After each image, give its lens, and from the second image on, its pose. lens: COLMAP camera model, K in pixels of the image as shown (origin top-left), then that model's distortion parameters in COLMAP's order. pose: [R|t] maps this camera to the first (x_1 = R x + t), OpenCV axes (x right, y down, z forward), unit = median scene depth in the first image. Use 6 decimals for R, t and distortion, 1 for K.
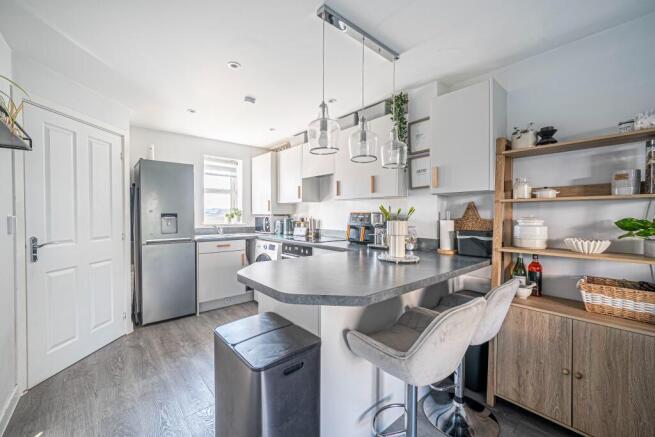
lens RADIAL K [[263.1, 0, 327.5], [0, 263.1, 218.5], [0, 0, 1]] dist [-0.001057, -0.000042]
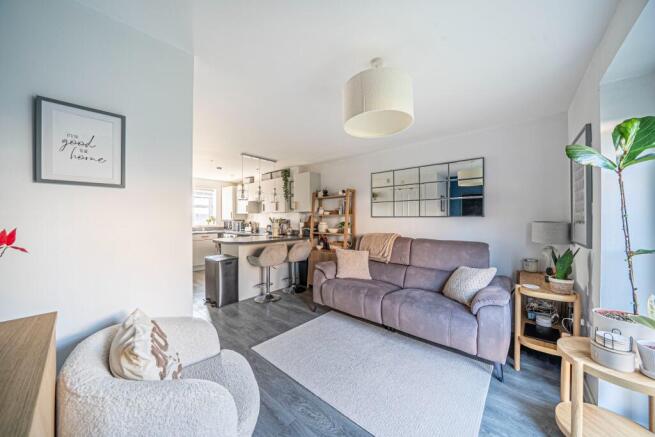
lens RADIAL K [[223.5, 0, 325.6], [0, 223.5, 217.2], [0, 0, 1]] dist [-0.001432, -0.000050]
pose [[0.990772, -0.003554, 0.135492, 0.285563], [0.006176, 0.999802, -0.018932, -0.001315], [-0.135398, 0.019594, 0.990598, -0.830189]]
